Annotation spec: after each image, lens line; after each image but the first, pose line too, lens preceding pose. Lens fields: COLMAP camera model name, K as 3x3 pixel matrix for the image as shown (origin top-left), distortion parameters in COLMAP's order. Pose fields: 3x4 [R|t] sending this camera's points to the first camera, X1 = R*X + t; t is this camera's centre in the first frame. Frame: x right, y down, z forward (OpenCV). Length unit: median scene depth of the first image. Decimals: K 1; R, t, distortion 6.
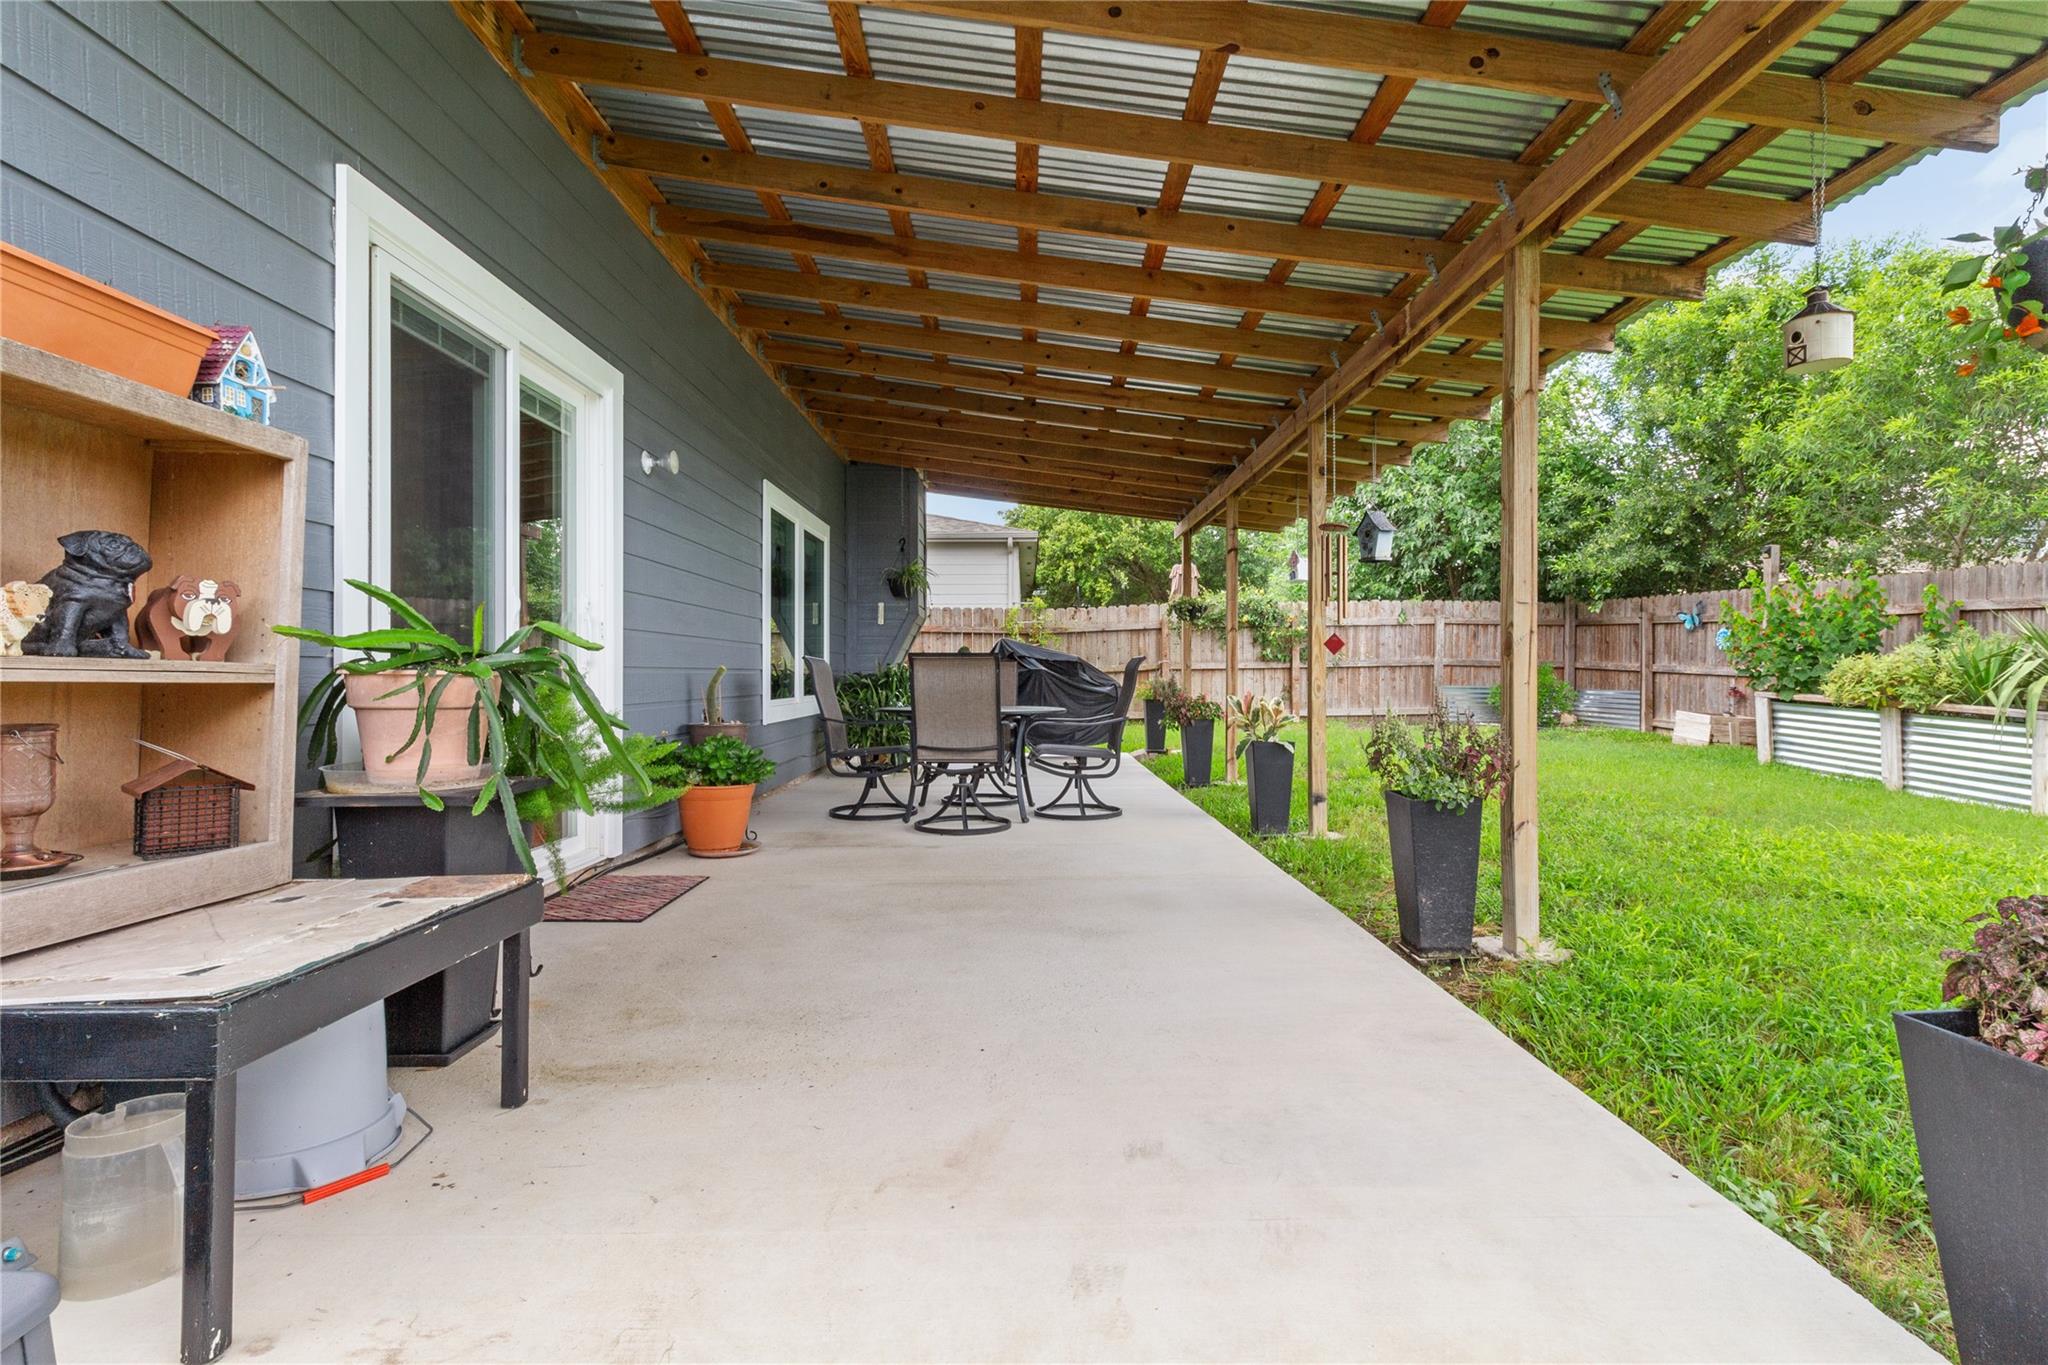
lens RADIAL K [[943.0, 0, 1033.9], [0, 943.0, 675.8], [0, 0, 1]] dist [-0.001342, -0.000285]
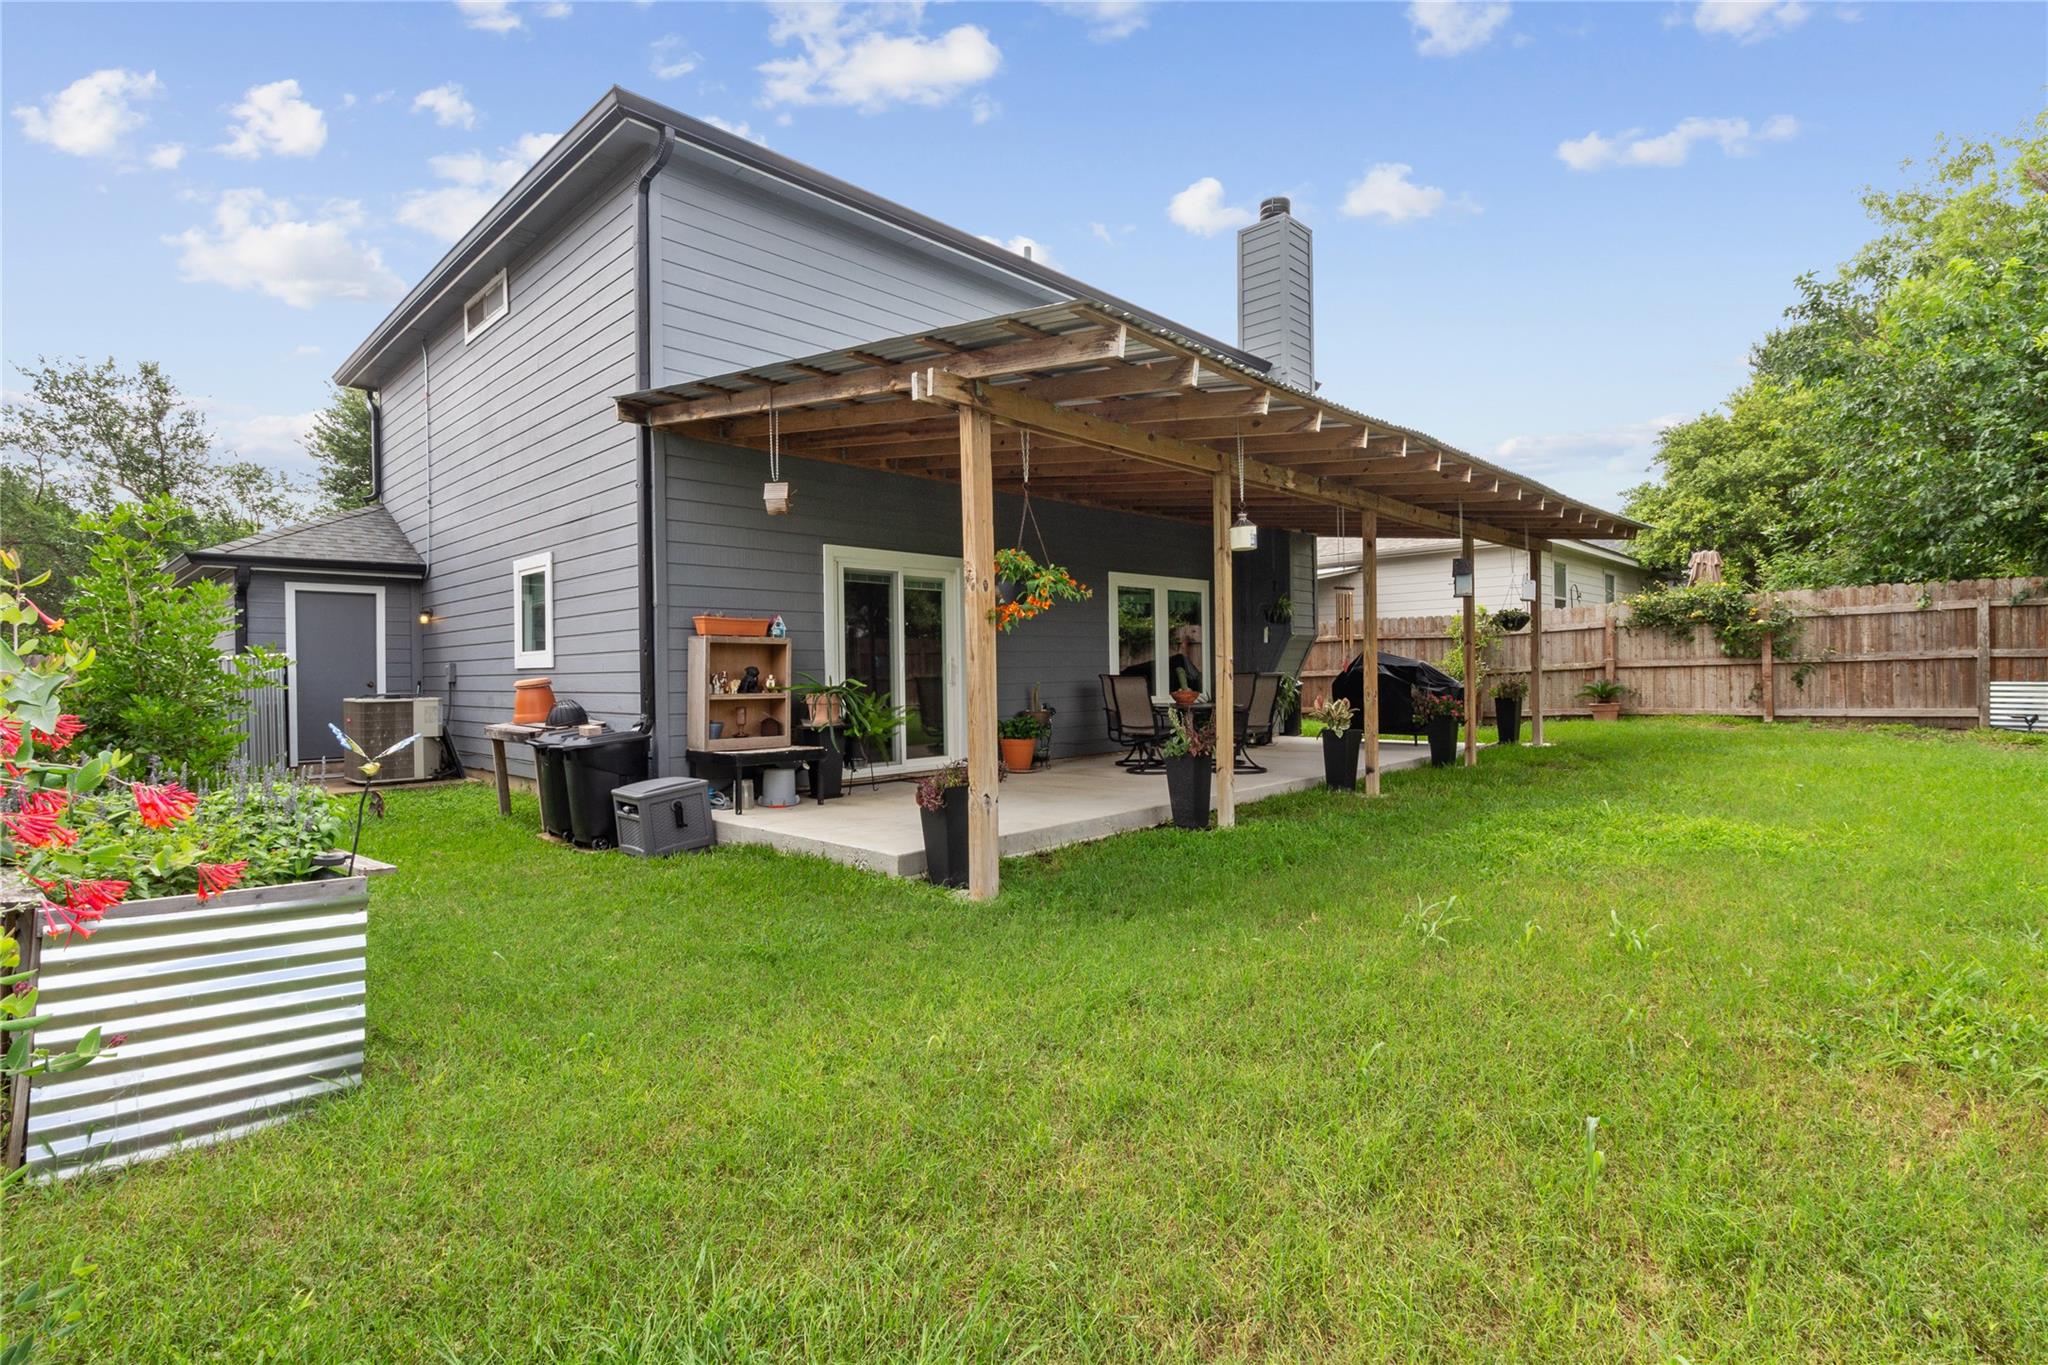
lens RADIAL K [[943.0, 0, 1023.7], [0, 943.0, 676.8], [0, 0, 1]] dist [-0.001342, -0.000285]
pose [[0.716086, -0.008664, -0.697959, 0.484084], [0.016546, 0.999853, 0.004565, -0.014955], [0.697816, -0.014818, 0.716123, -0.211515]]
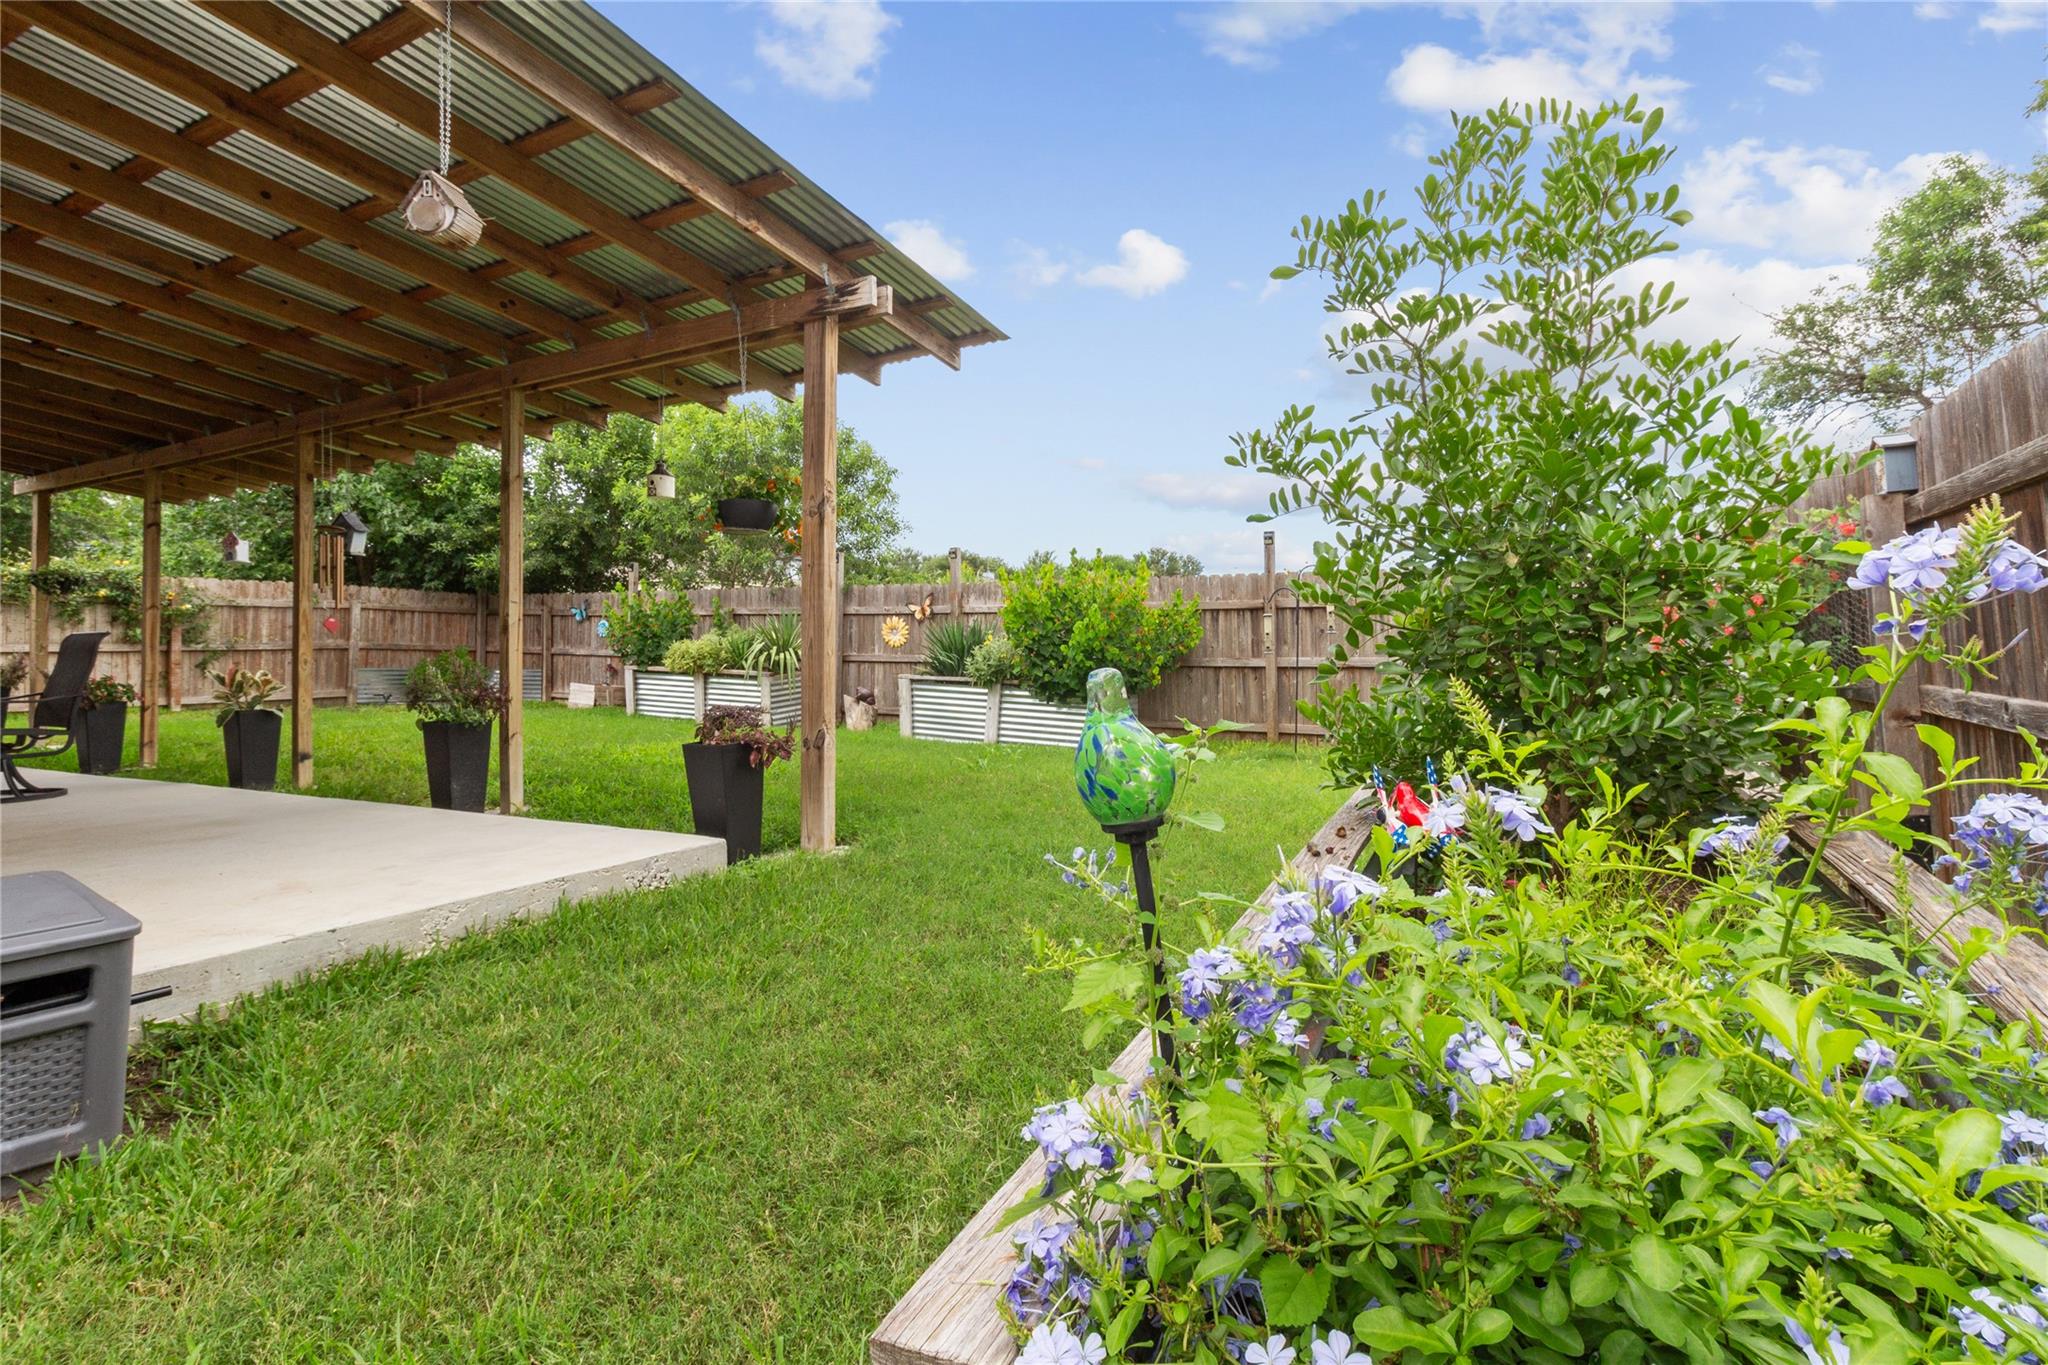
lens RADIAL K [[943.0, 0, 1037.5], [0, 943.0, 643.4], [0, 0, 1]] dist [-0.001342, -0.000285]
pose [[0.478268, 0.006756, 0.878188, -0.153840], [0.012745, 0.999812, -0.014633, 0.010035], [-0.878122, 0.018191, 0.478092, -0.188760]]
